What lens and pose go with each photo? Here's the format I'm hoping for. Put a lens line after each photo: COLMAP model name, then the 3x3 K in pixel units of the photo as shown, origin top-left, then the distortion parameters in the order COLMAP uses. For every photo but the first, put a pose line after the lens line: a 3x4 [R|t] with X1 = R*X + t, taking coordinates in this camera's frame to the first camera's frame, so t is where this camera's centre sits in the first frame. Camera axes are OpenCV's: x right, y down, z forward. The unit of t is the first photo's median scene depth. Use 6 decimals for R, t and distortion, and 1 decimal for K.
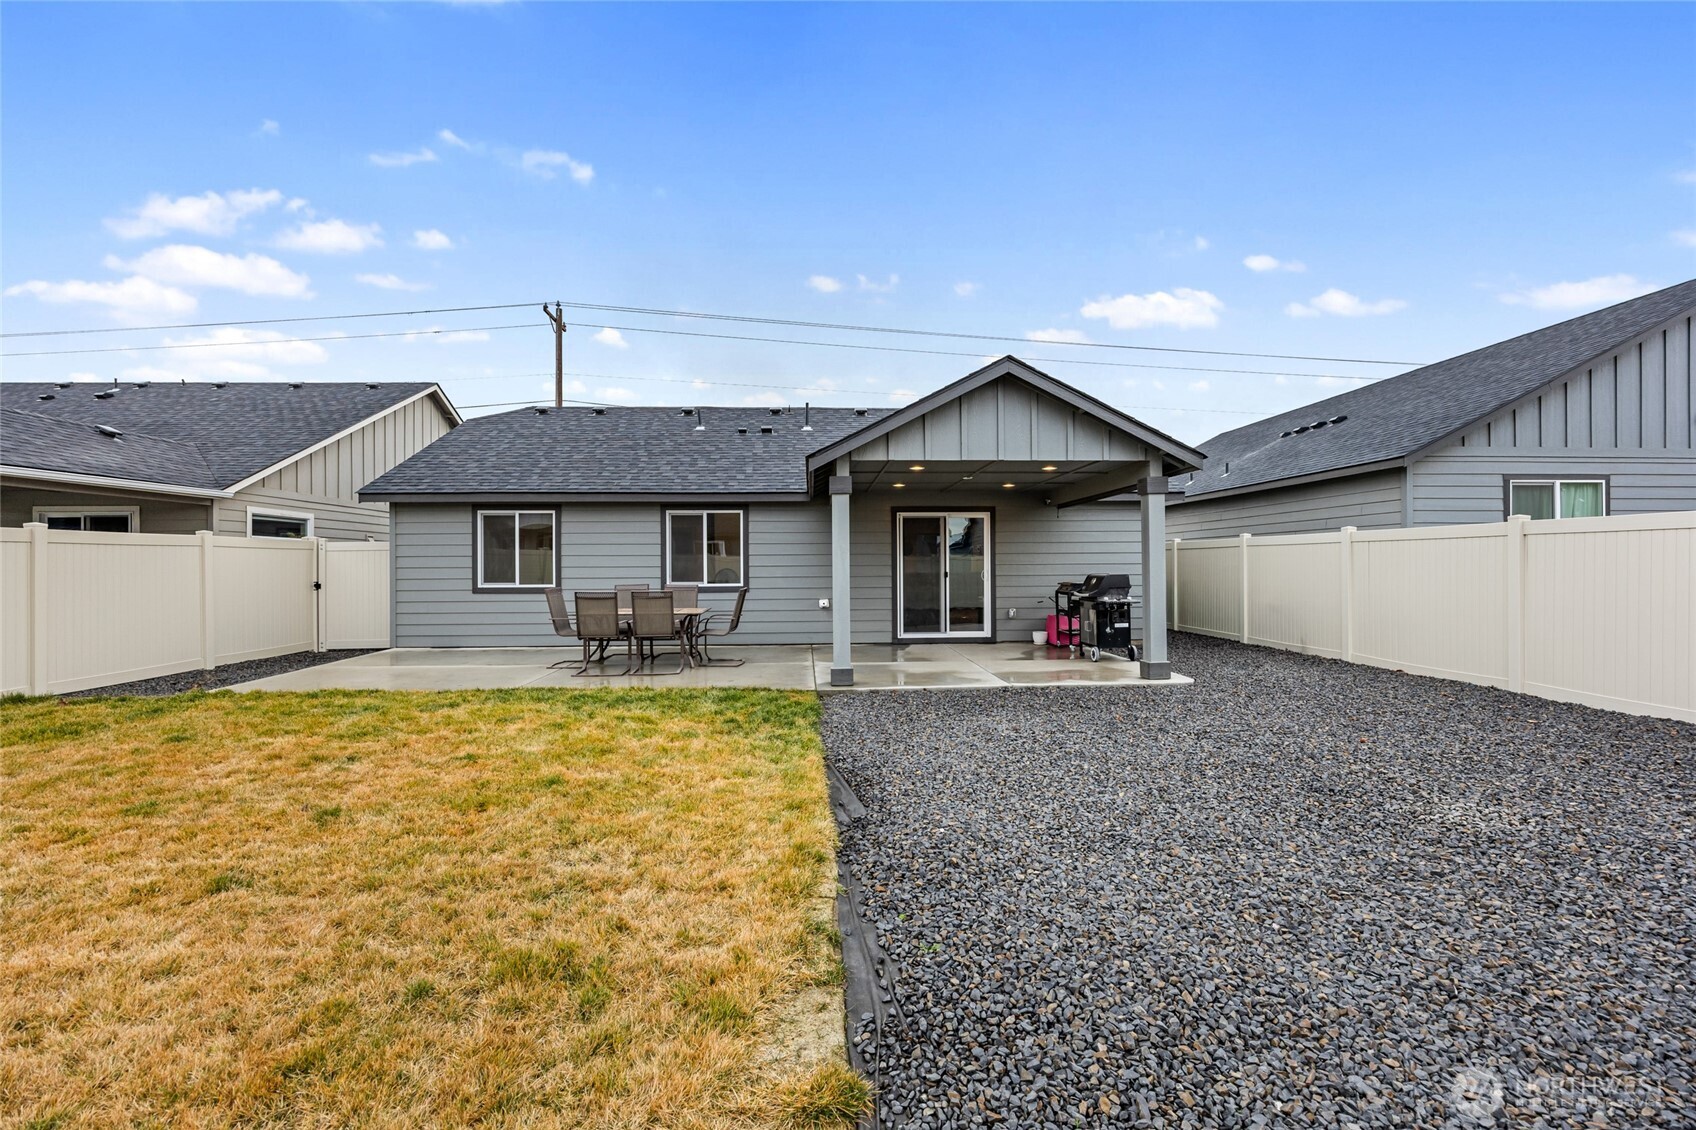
lens RADIAL K [[722.7, 0, 846.1], [0, 722.7, 566.0], [0, 0, 1]] dist [-0.018539, 0.000771]
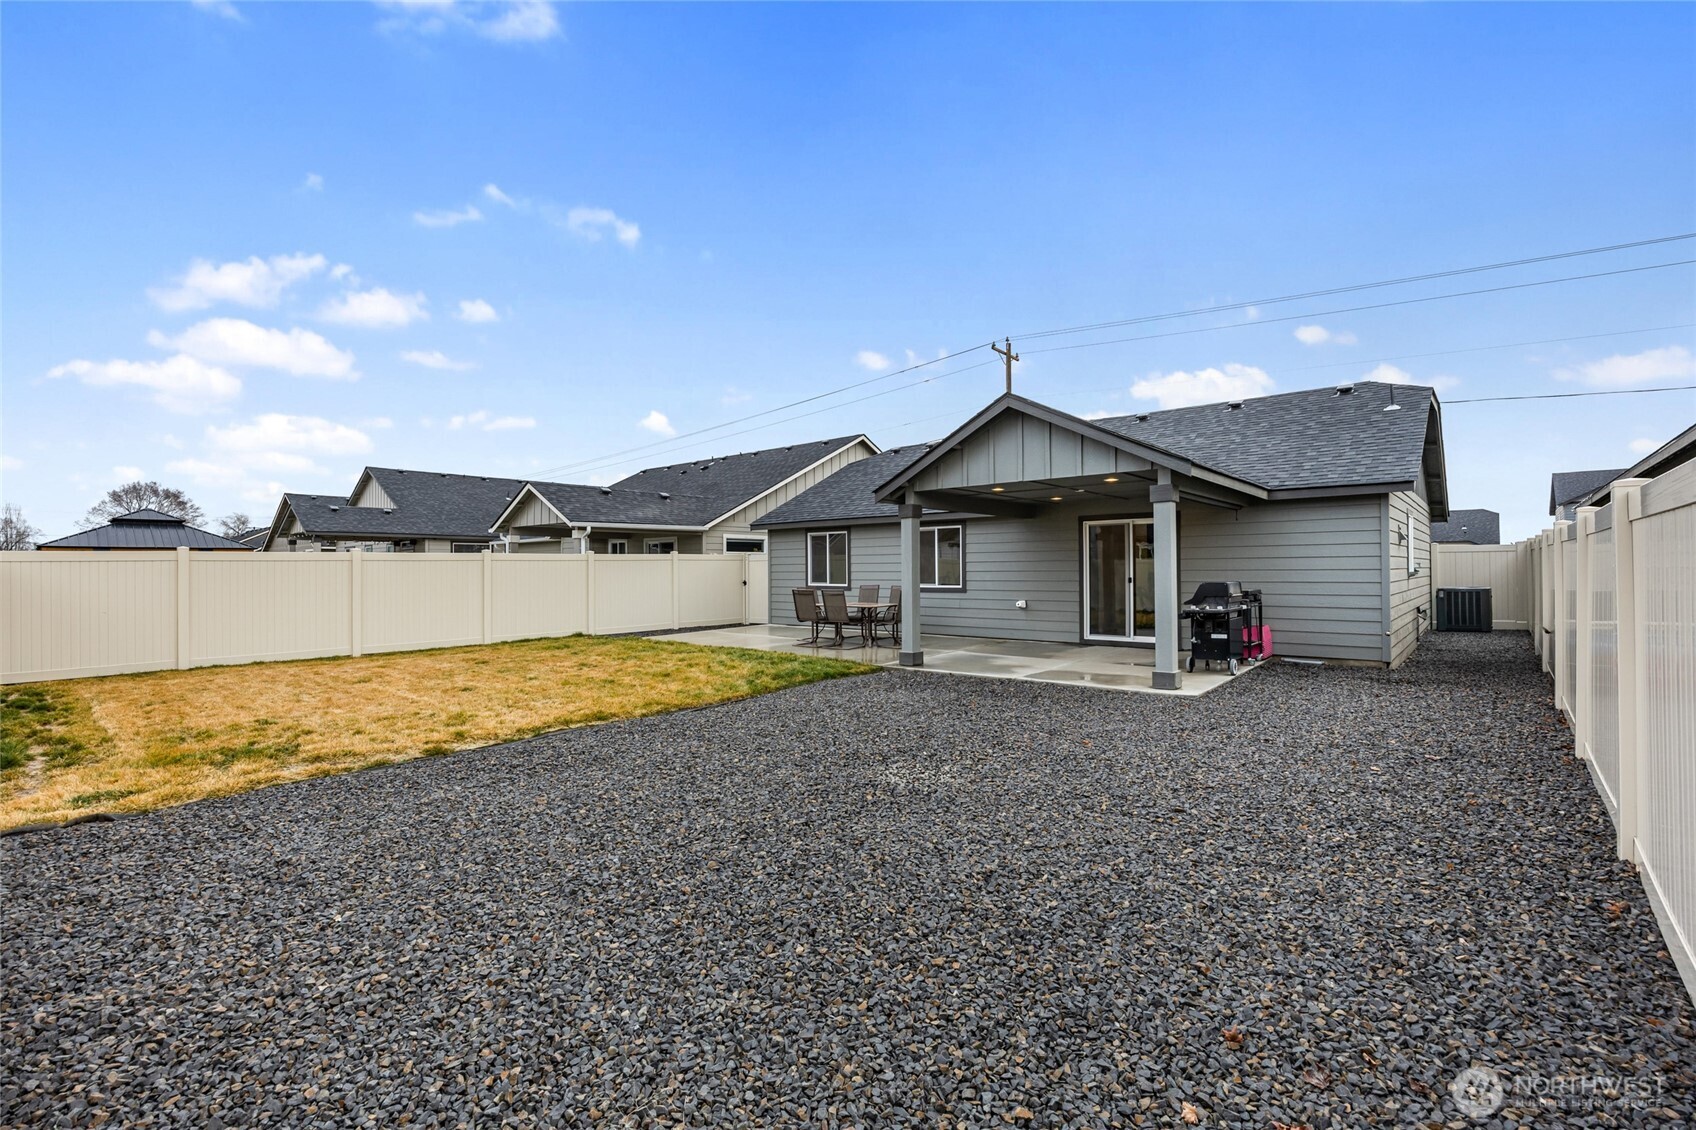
lens RADIAL K [[722.7, 0, 846.1], [0, 722.7, 566.0], [0, 0, 1]] dist [-0.018539, 0.000771]
pose [[0.724578, -0.002472, -0.689188, 0.562526], [0.001357, 0.999997, -0.002160, -0.006794], [0.689191, 0.000630, 0.724579, -0.015552]]
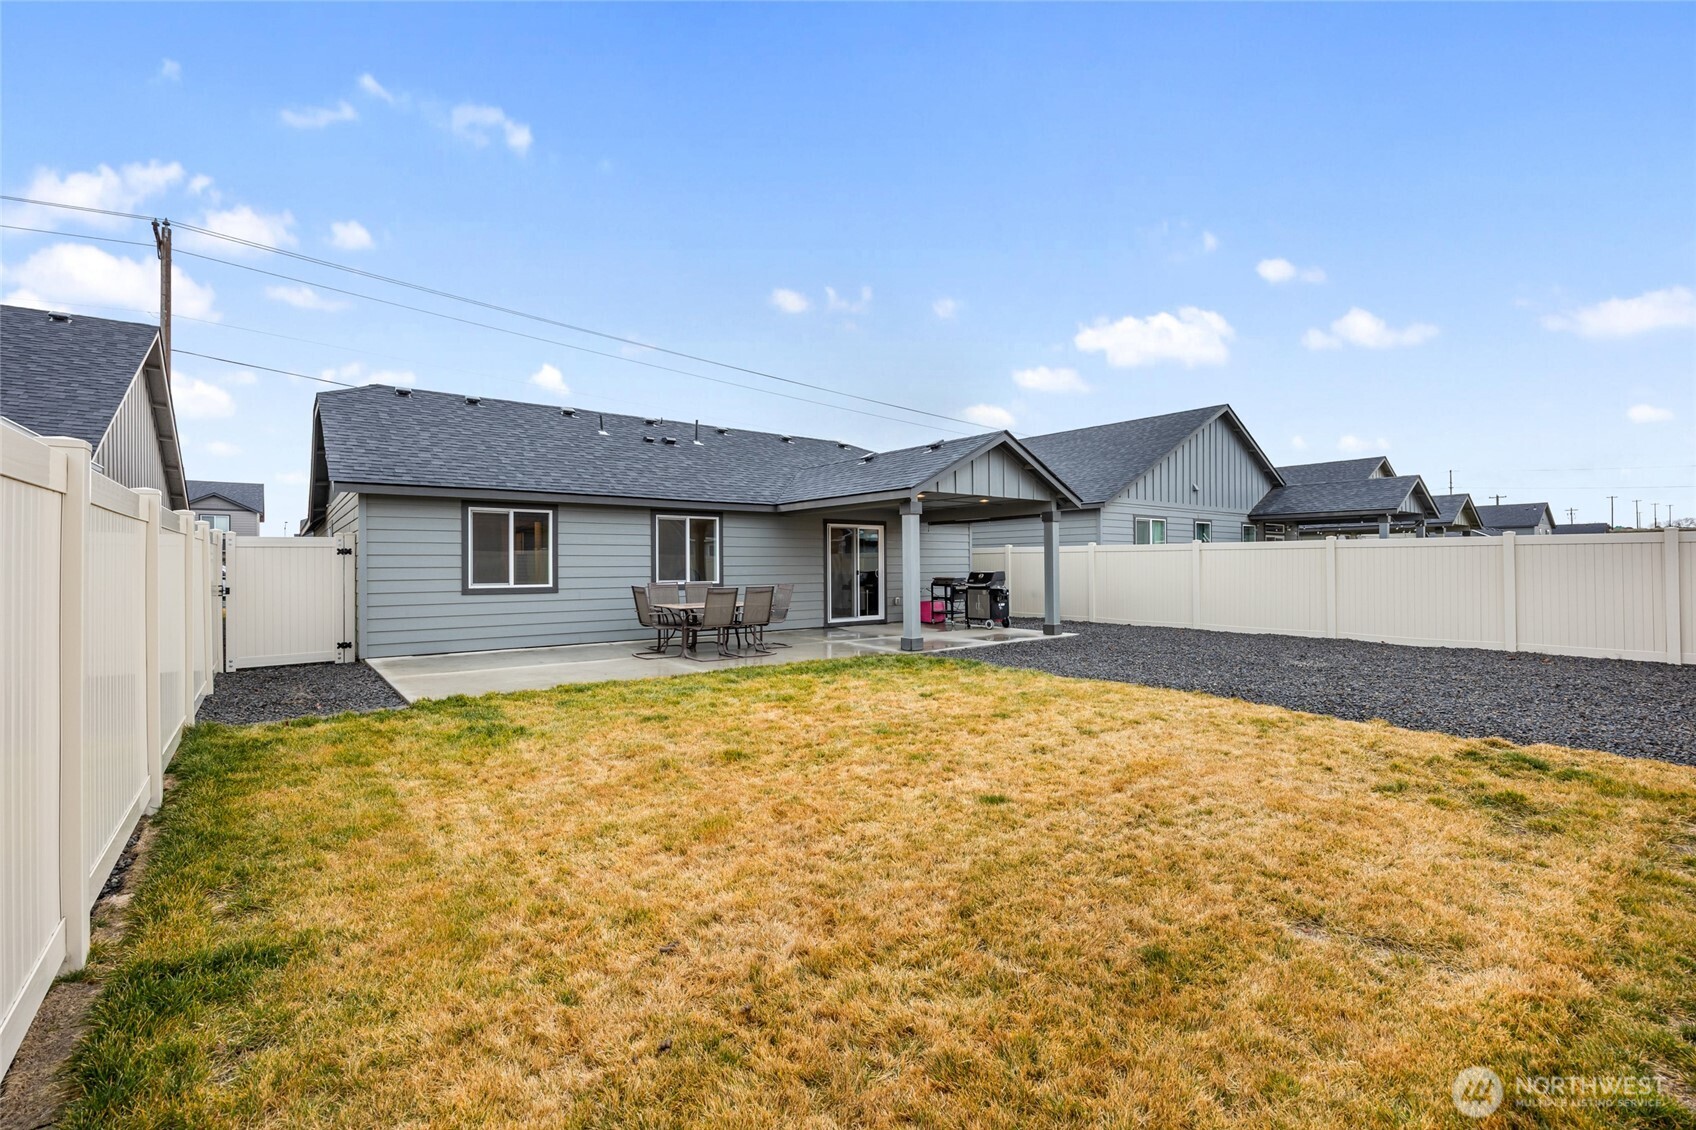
lens RADIAL K [[722.7, 0, 846.1], [0, 722.7, 566.0], [0, 0, 1]] dist [-0.018539, 0.000771]
pose [[0.820011, 0.000530, 0.572347, -0.638537], [0.001738, 0.999993, -0.003417, 0.004458], [-0.572345, 0.003797, 0.820004, -0.056098]]
